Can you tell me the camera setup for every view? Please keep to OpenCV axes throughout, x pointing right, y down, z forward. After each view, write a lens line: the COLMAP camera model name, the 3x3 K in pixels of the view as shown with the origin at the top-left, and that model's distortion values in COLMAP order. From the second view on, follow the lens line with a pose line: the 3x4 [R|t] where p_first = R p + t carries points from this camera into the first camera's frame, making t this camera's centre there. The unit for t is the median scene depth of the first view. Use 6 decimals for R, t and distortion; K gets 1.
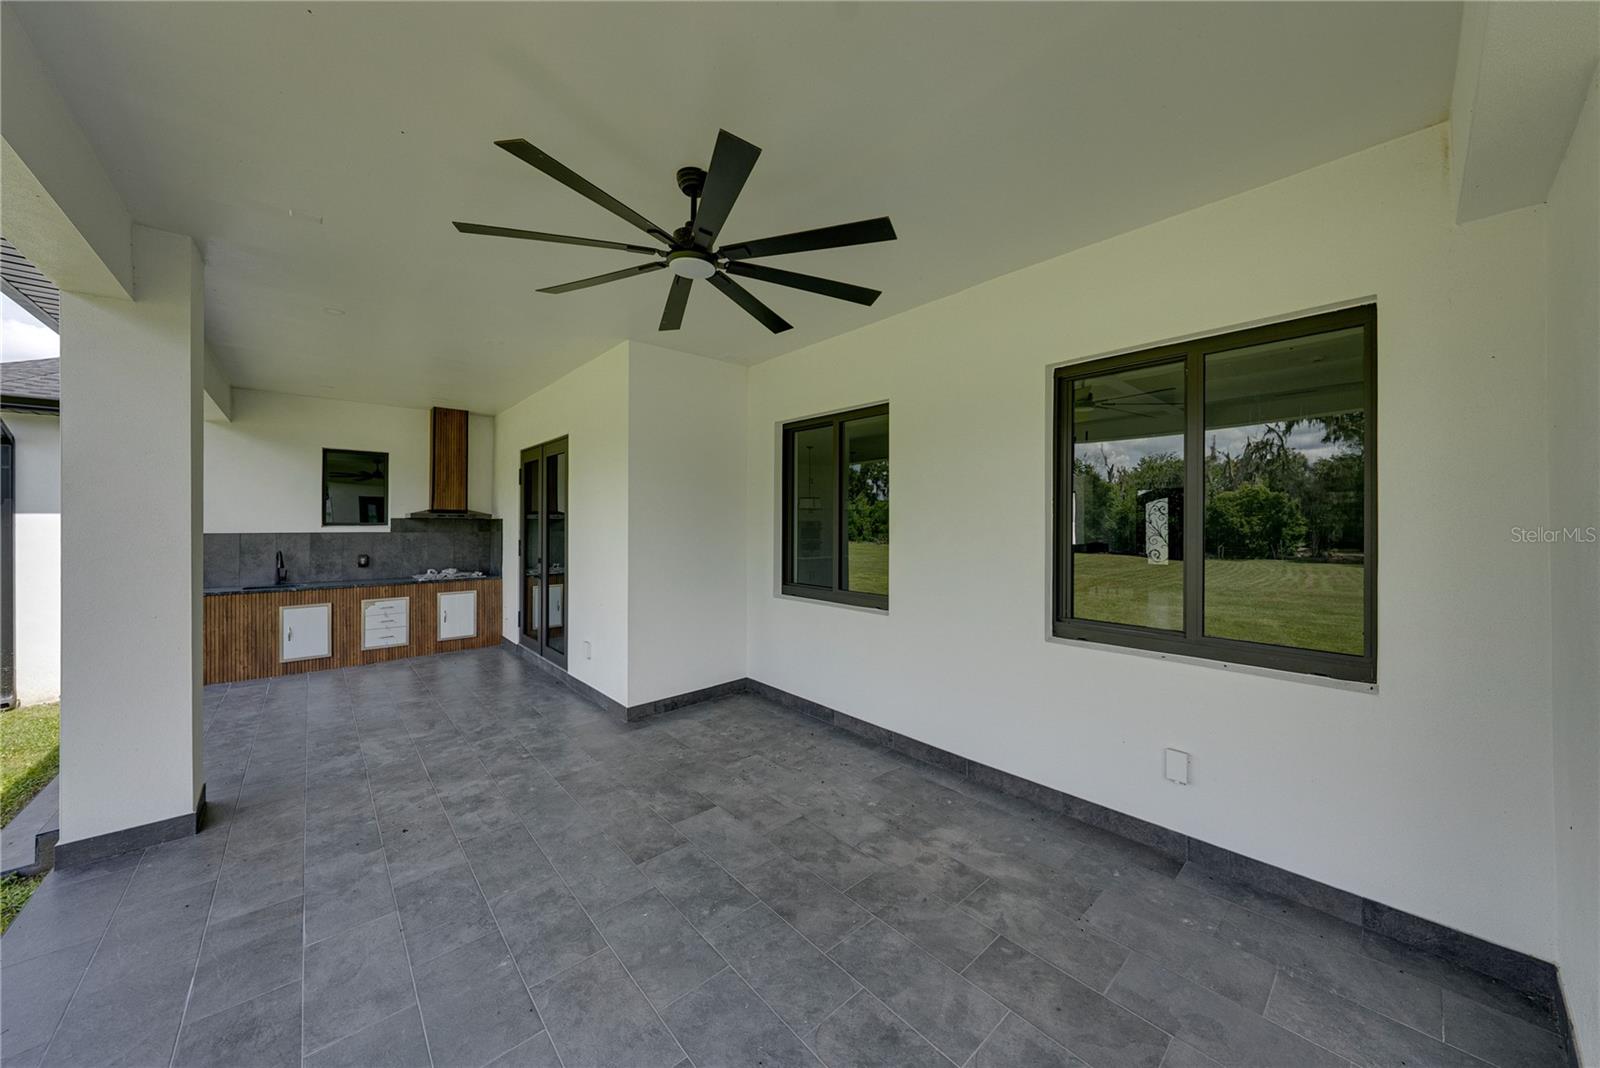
lens RADIAL K [[552.4, 0, 804.4], [0, 552.4, 517.7], [0, 0, 1]] dist [0.000042, -0.000002]
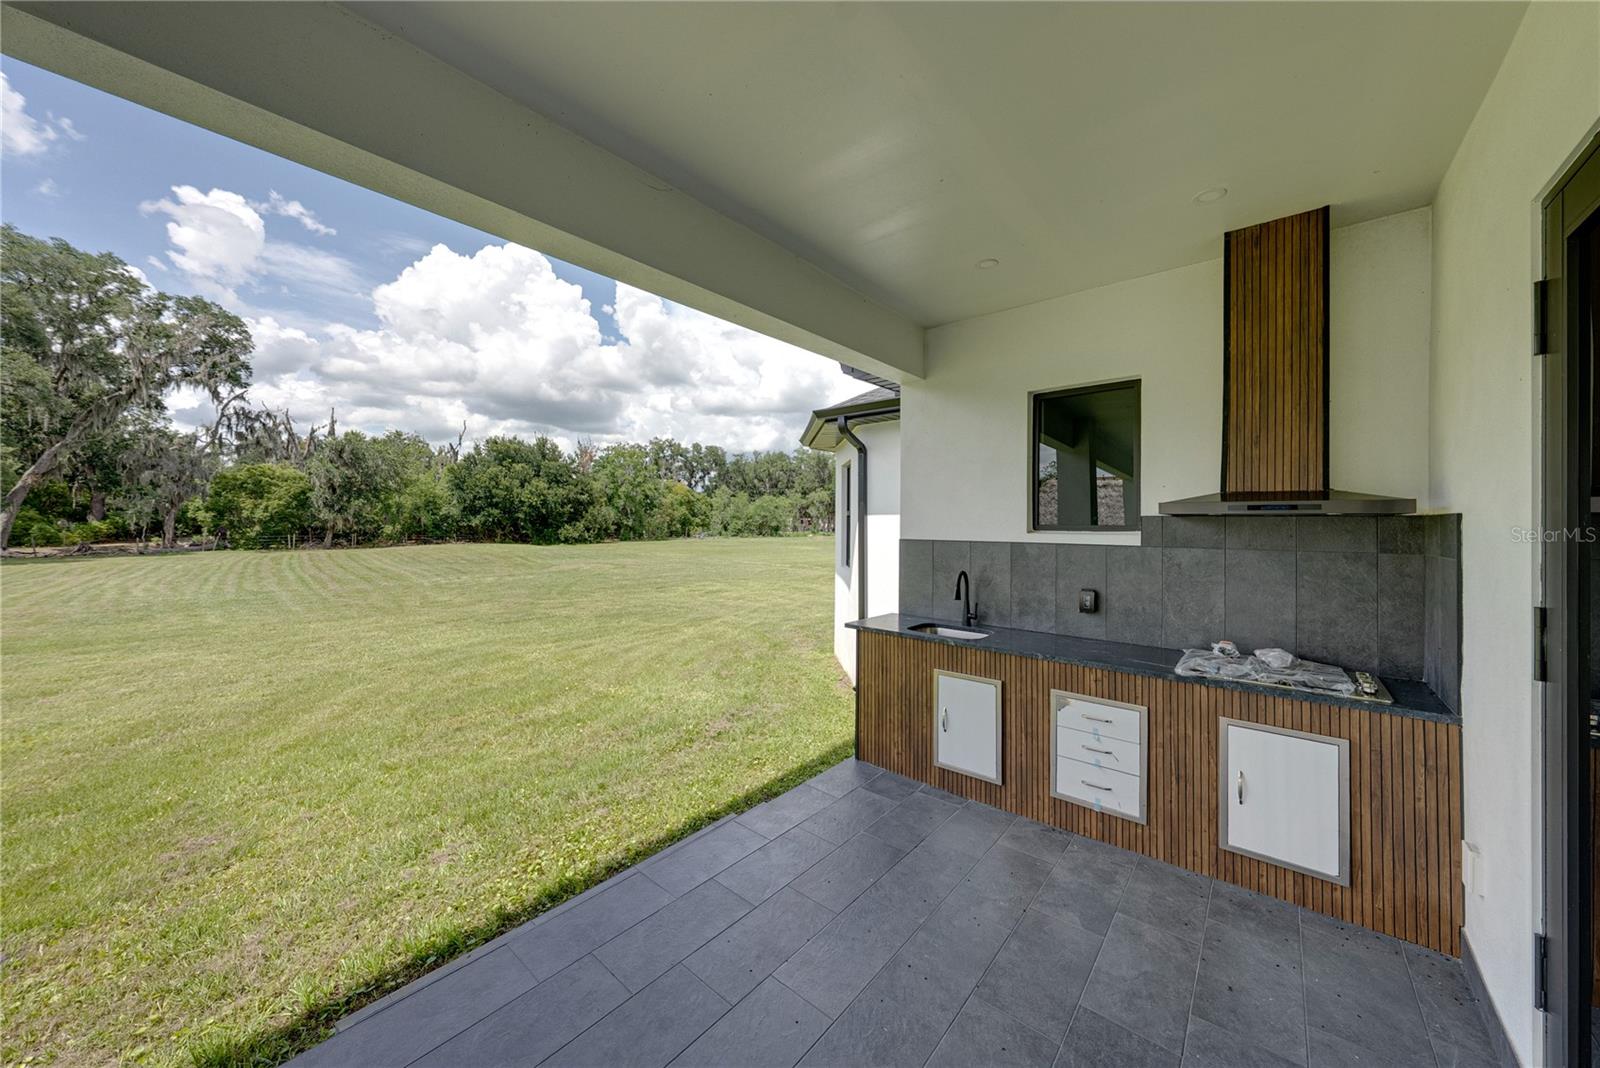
lens RADIAL K [[552.4, 0, 804.4], [0, 552.4, 517.7], [0, 0, 1]] dist [0.000042, -0.000002]
pose [[0.126605, -0.009197, -0.991911, -0.527928], [0.006210, 0.999945, -0.008479, 0.007923], [0.991934, -0.005087, 0.126655, 1.080356]]
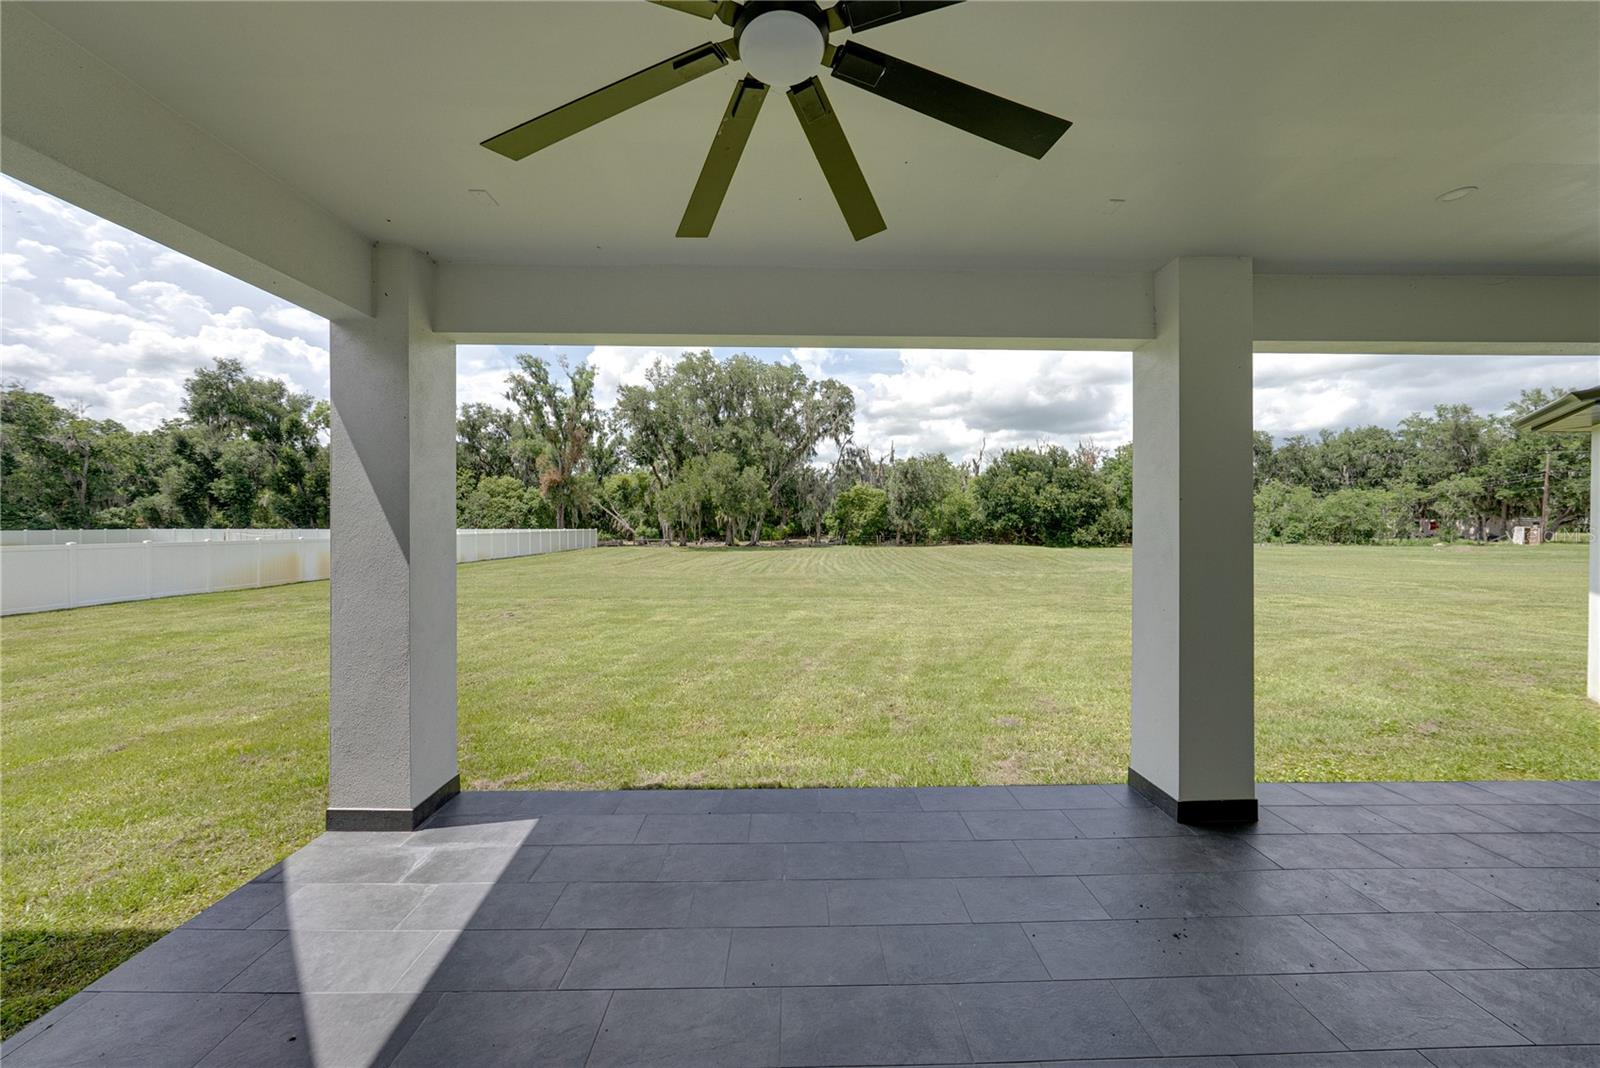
lens RADIAL K [[547.1, 0, 804.2], [0, 547.1, 530.4], [0, 0, 1]] dist [-0.000174, 0.000036]
pose [[-0.652879, 0.006050, -0.757438, 0.096529], [0.006649, 0.999975, 0.002256, 0.004113], [0.757433, -0.003564, -0.652903, 0.770119]]
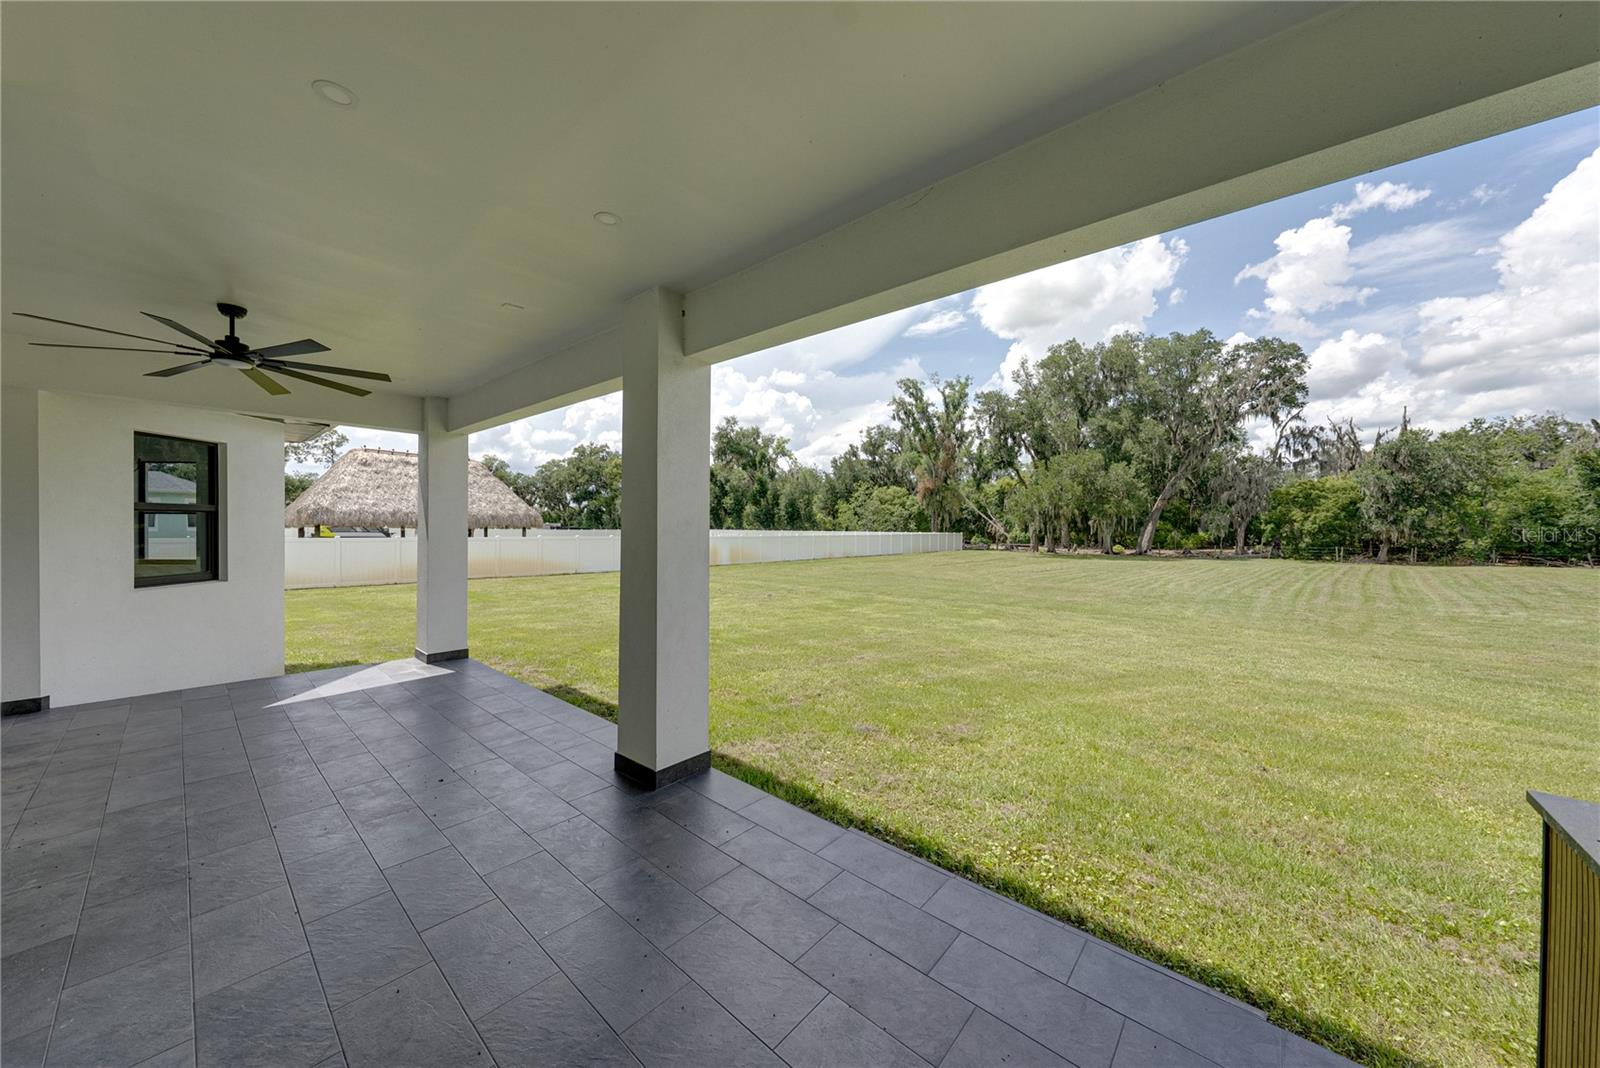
lens RADIAL K [[547.1, 0, 804.2], [0, 547.1, 530.4], [0, 0, 1]] dist [-0.000174, 0.000036]
pose [[-0.991839, -0.008965, -0.127182, -0.924808], [-0.008337, 0.999950, -0.005469, 0.014108], [0.127225, -0.004364, -0.991864, 1.563460]]
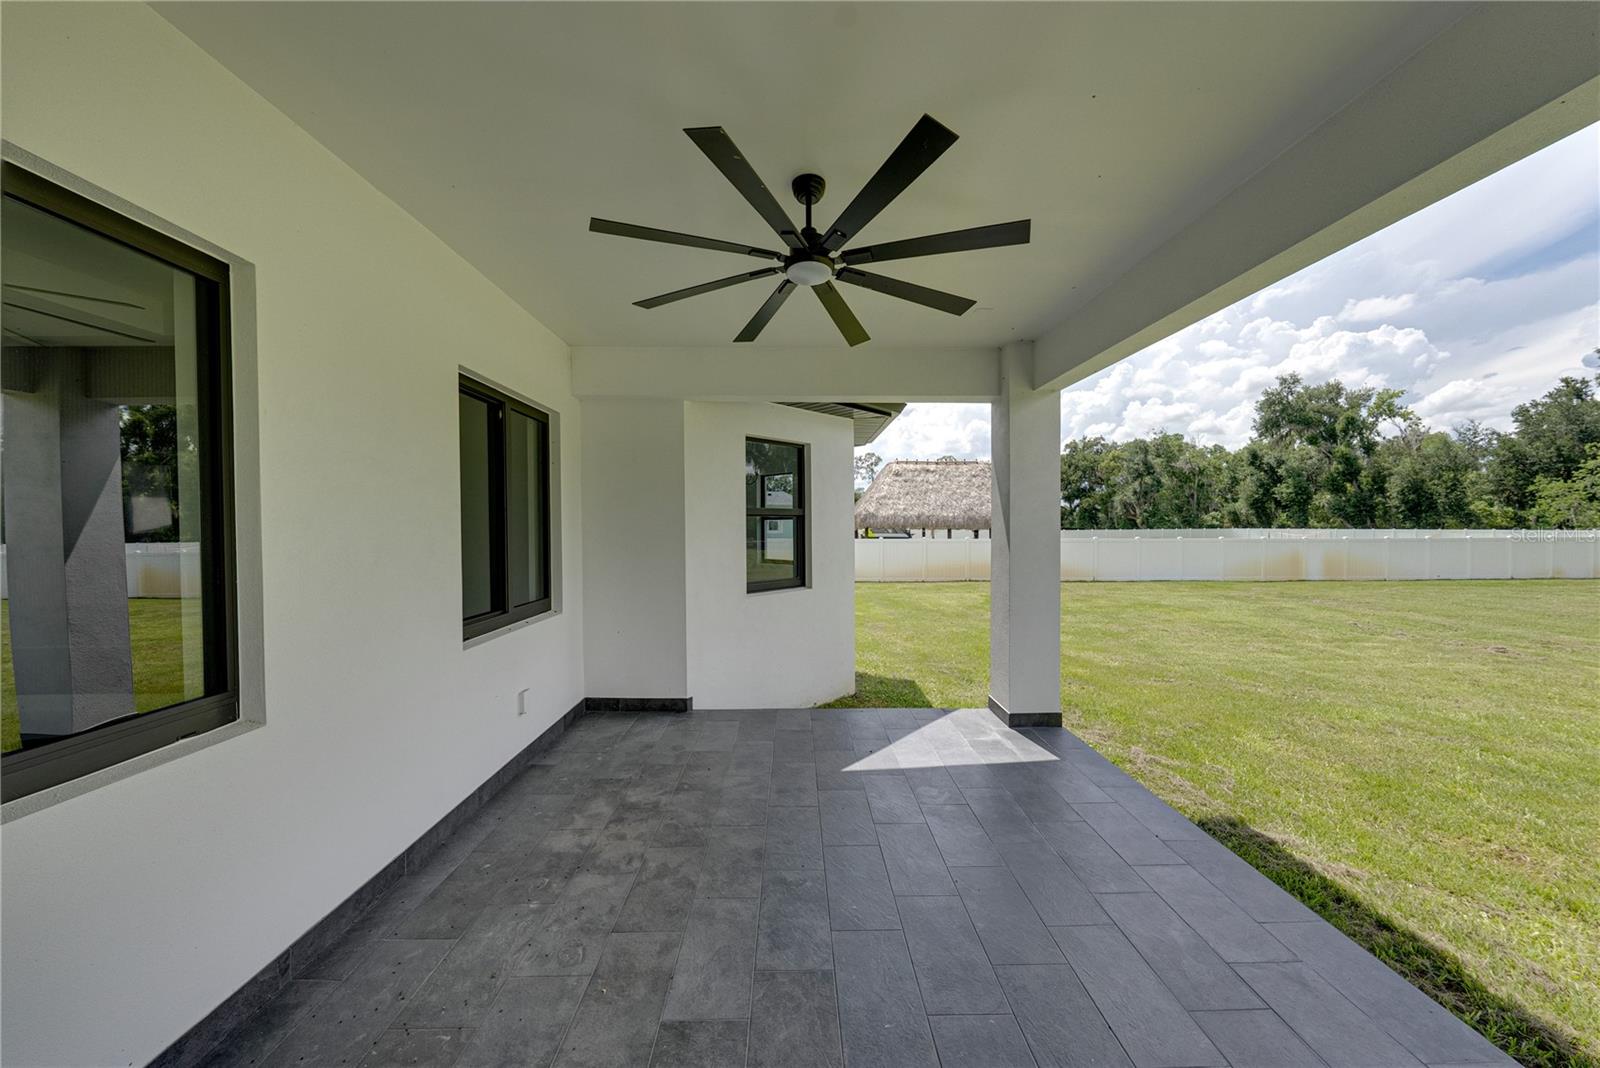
lens RADIAL K [[547.1, 0, 804.2], [0, 547.1, 530.4], [0, 0, 1]] dist [-0.000174, 0.000036]
pose [[-0.760622, -0.002616, 0.649190, -0.473047], [-0.003905, 0.999992, -0.000545, 0.008206], [-0.649183, -0.002950, -0.760626, 0.990343]]
